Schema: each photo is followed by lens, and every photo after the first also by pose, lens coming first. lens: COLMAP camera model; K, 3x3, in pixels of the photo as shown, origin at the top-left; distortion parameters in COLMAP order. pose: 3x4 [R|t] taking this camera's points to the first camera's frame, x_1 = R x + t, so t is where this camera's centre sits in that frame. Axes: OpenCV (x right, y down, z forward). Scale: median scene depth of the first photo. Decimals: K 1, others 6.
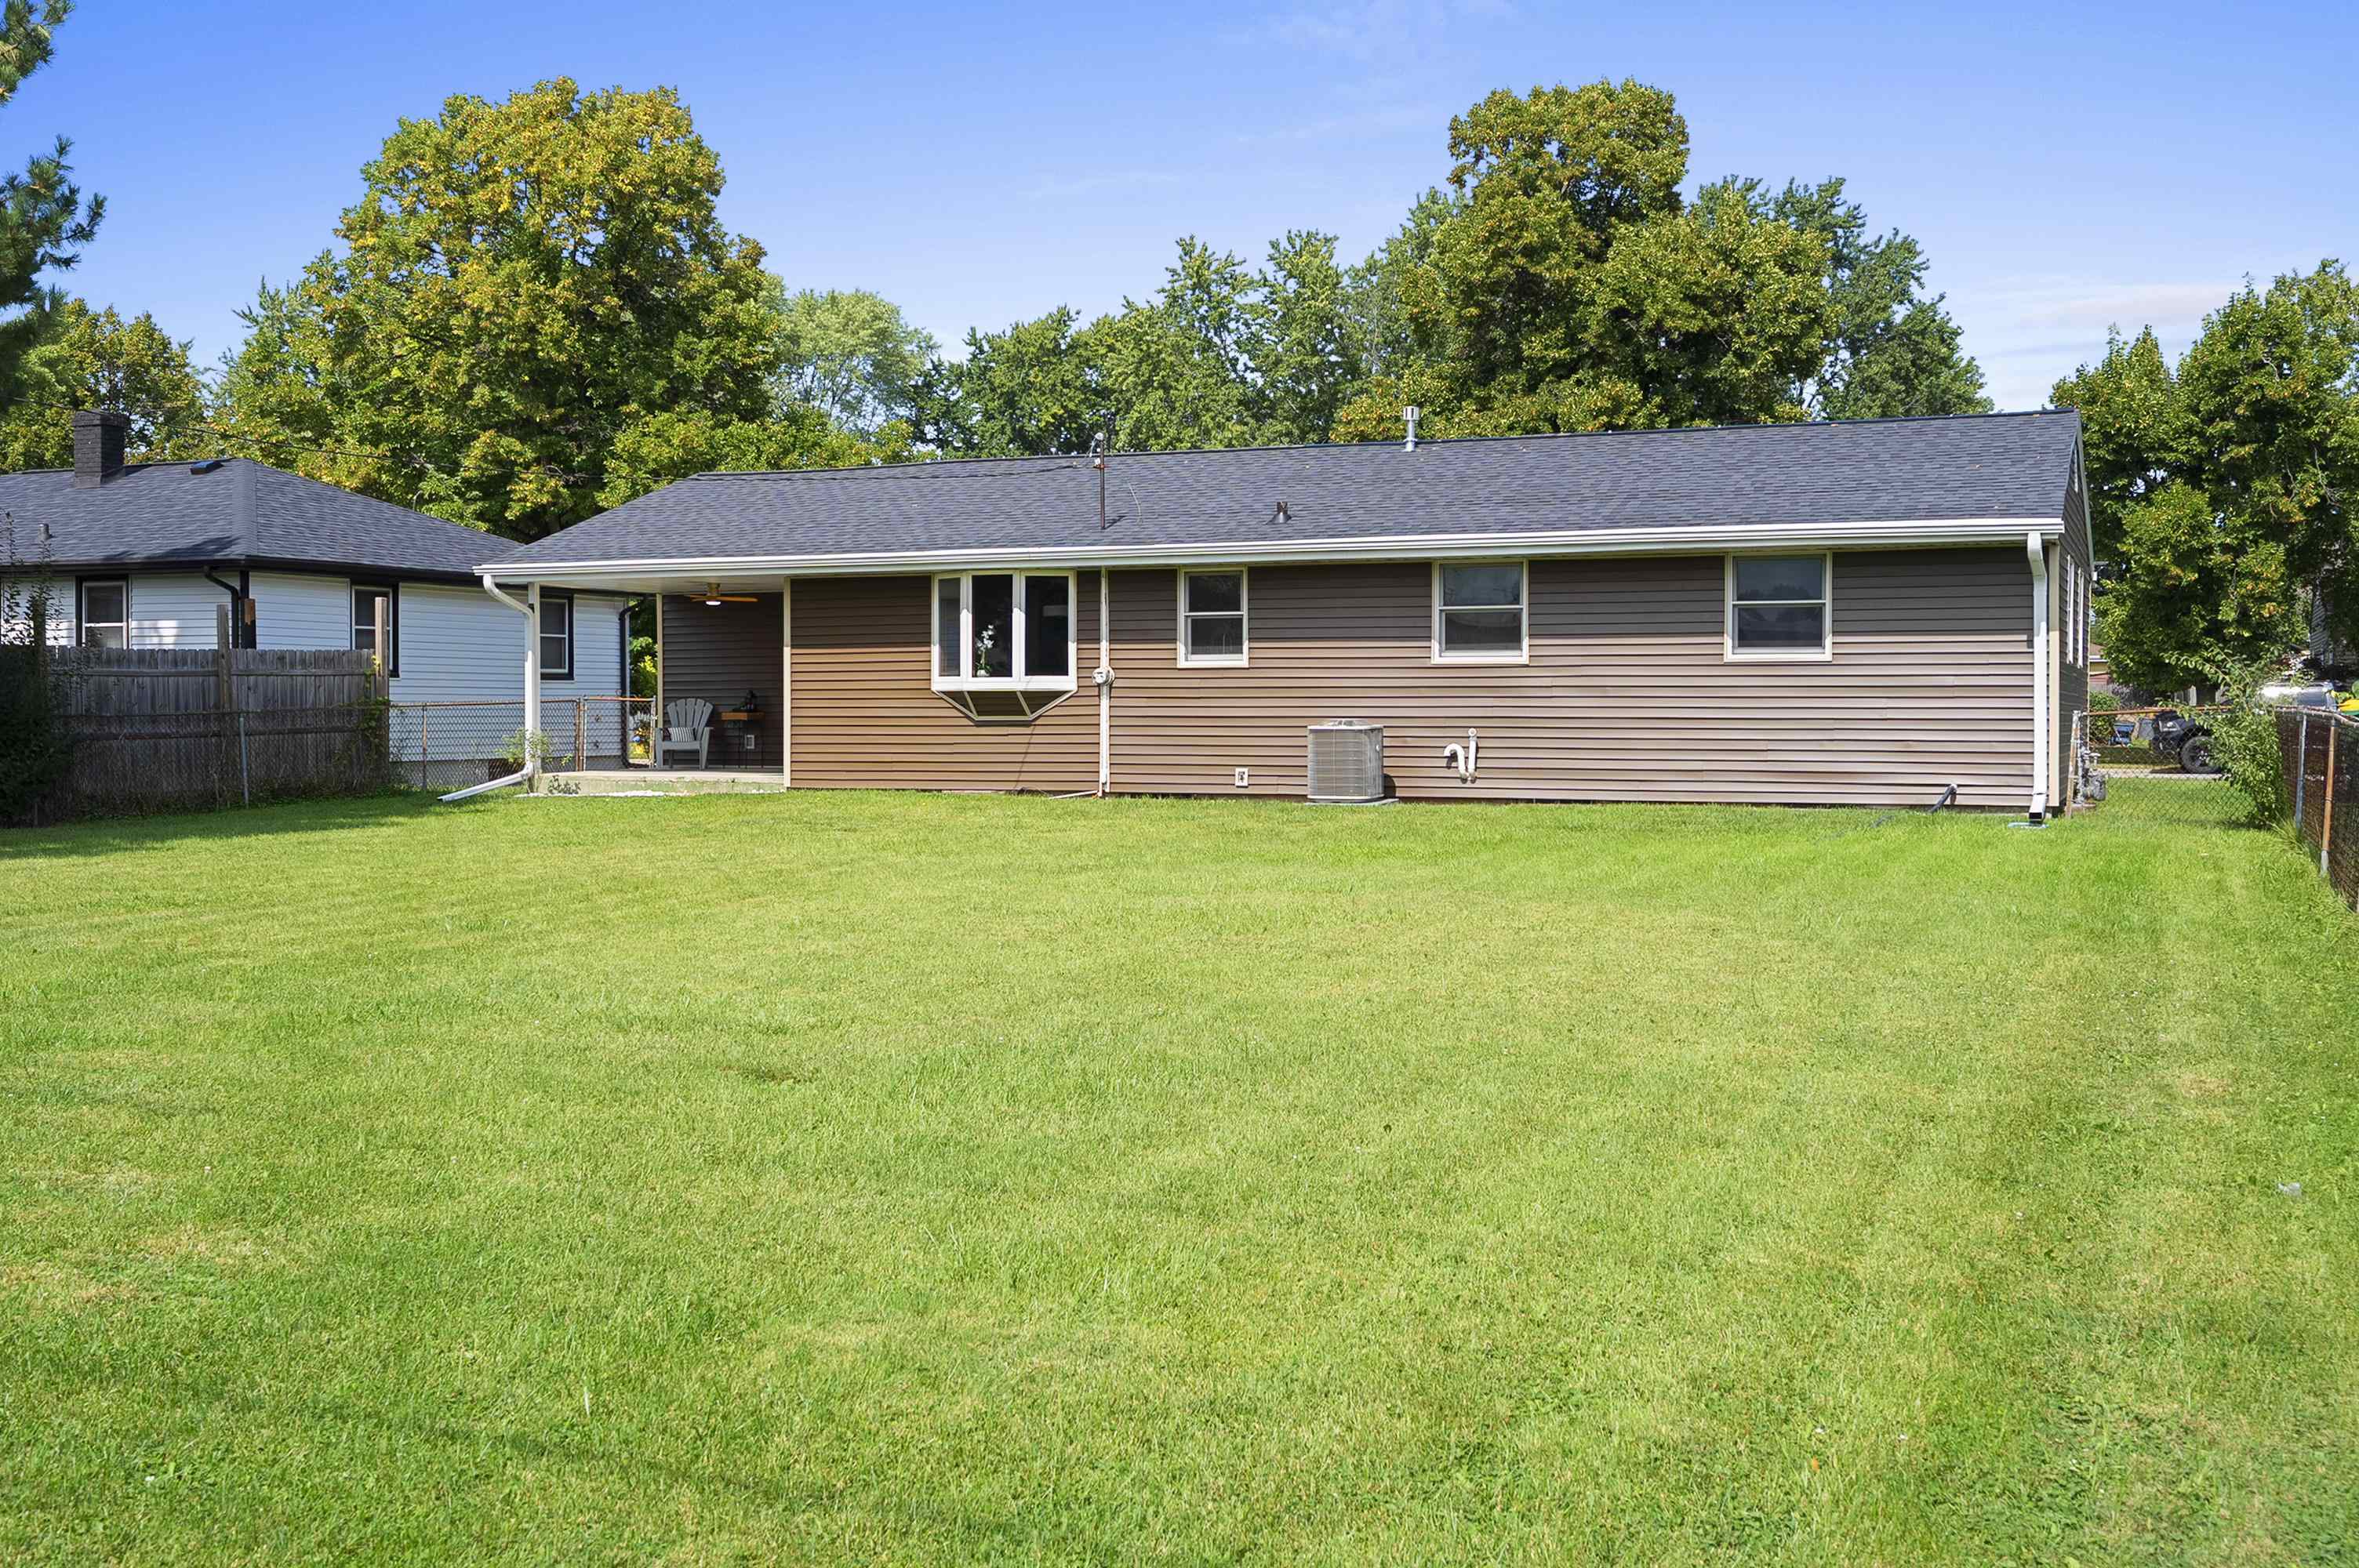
lens RADIAL K [[2314.2, 0, 1180.8], [0, 2314.2, 779.8], [0, 0, 1]] dist [0.022429, 0.000000]
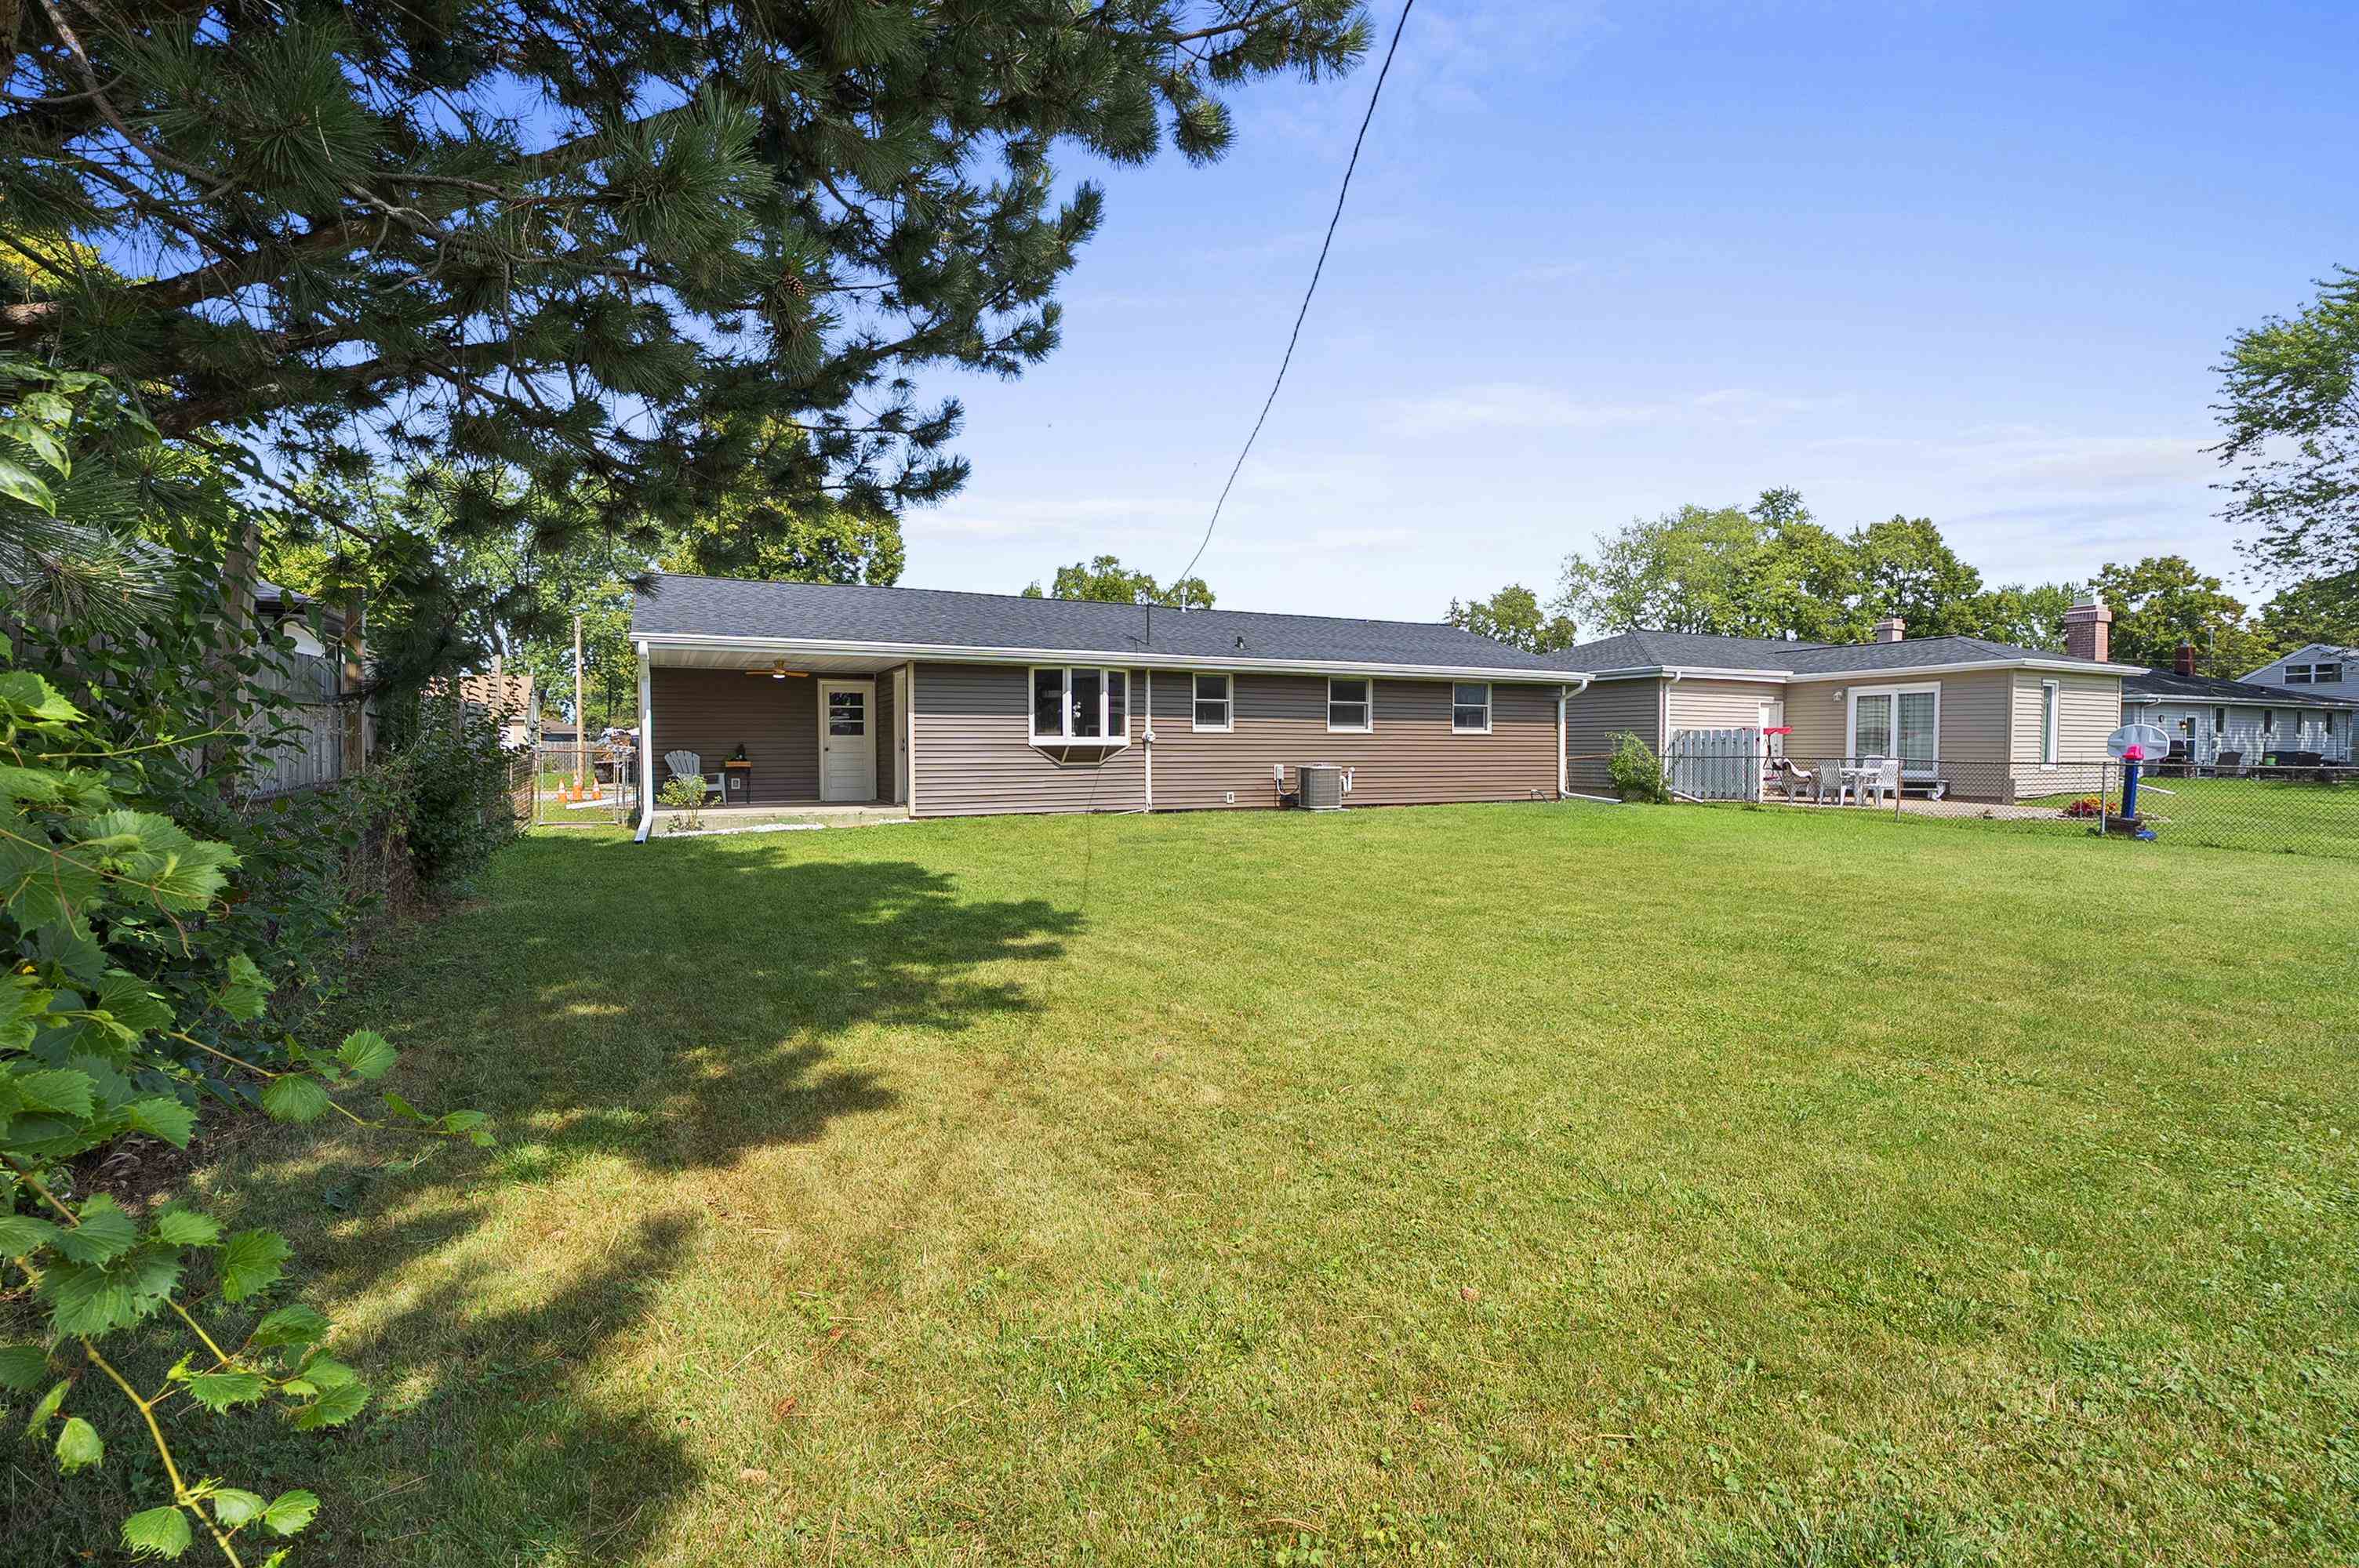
lens RADIAL K [[1083.6, 0, 1174.8], [0, 1083.6, 780.6], [0, 0, 1]] dist [-0.000420, 0.000514]
pose [[0.655984, -0.018869, 0.754539, -0.518235], [0.025396, 0.999673, 0.002920, -0.014889], [-0.754347, 0.017247, 0.656249, 0.447984]]
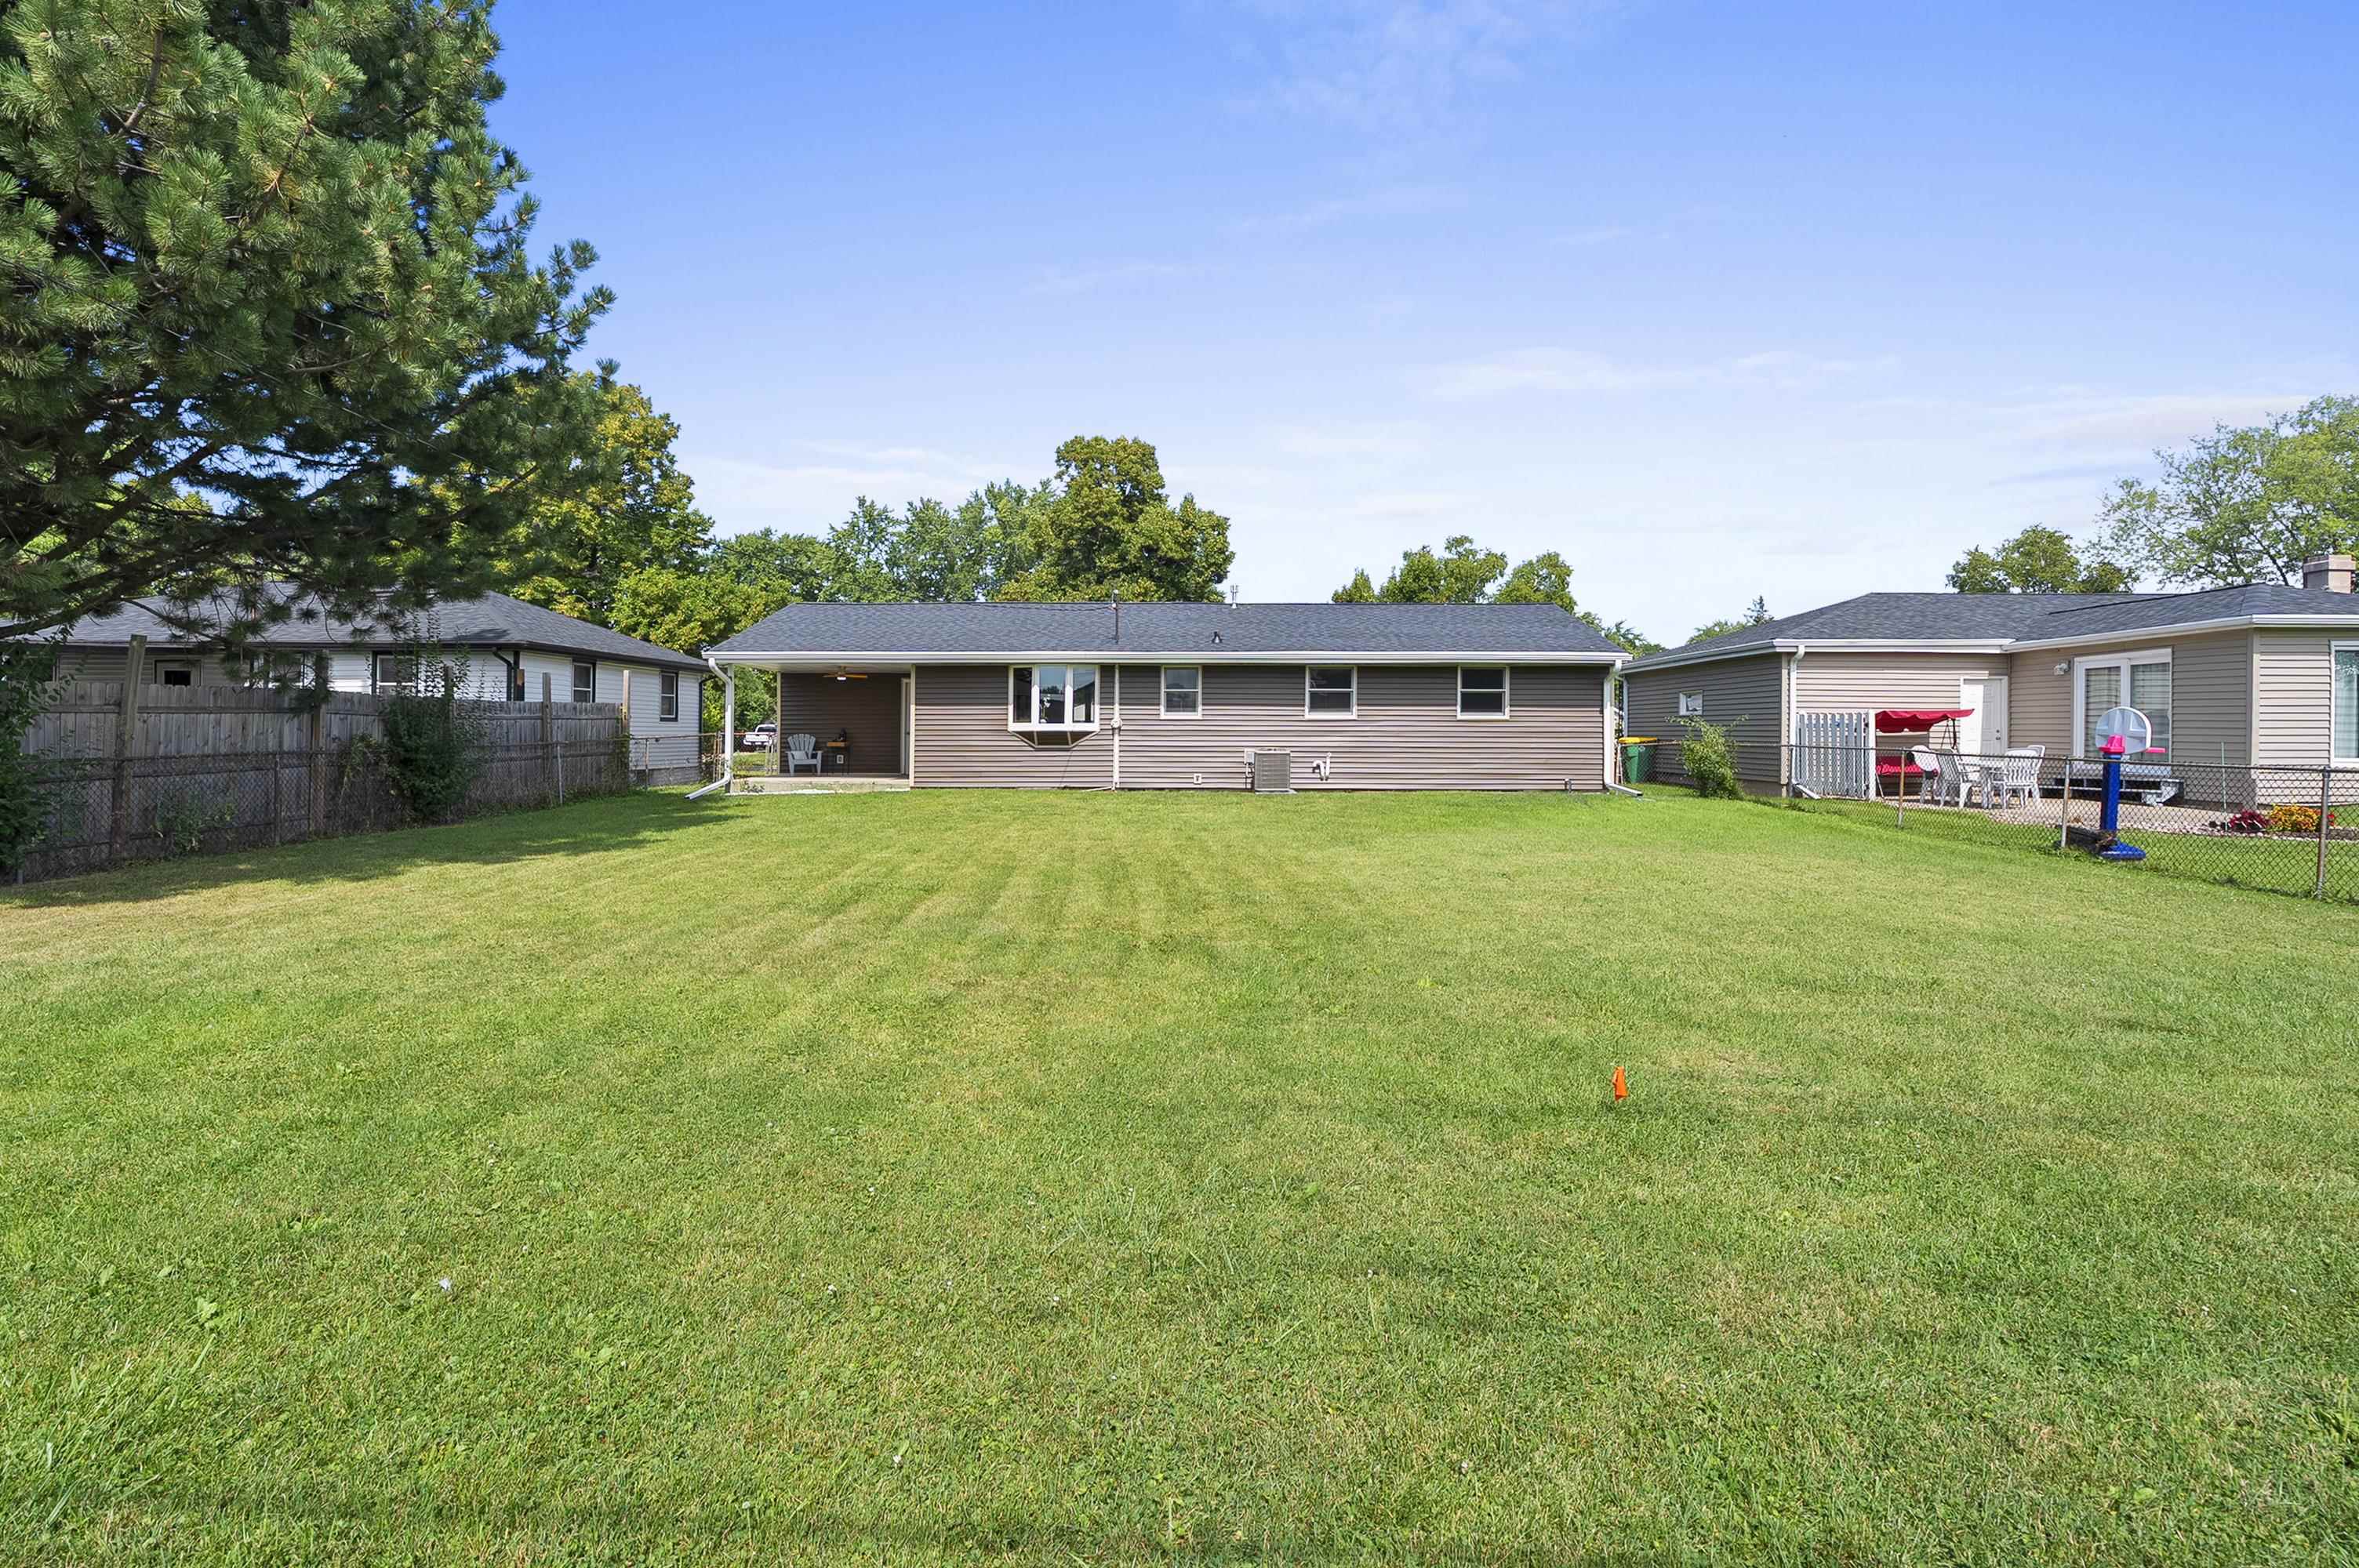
lens RADIAL K [[1083.6, 0, 1166.9], [0, 1083.6, 743.0], [0, 0, 1]] dist [-0.000420, 0.000514]
pose [[0.932428, 0.000348, 0.361355, -0.270060], [0.008183, 0.999723, -0.022076, -0.009448], [-0.361262, 0.023541, 0.932167, 0.176014]]
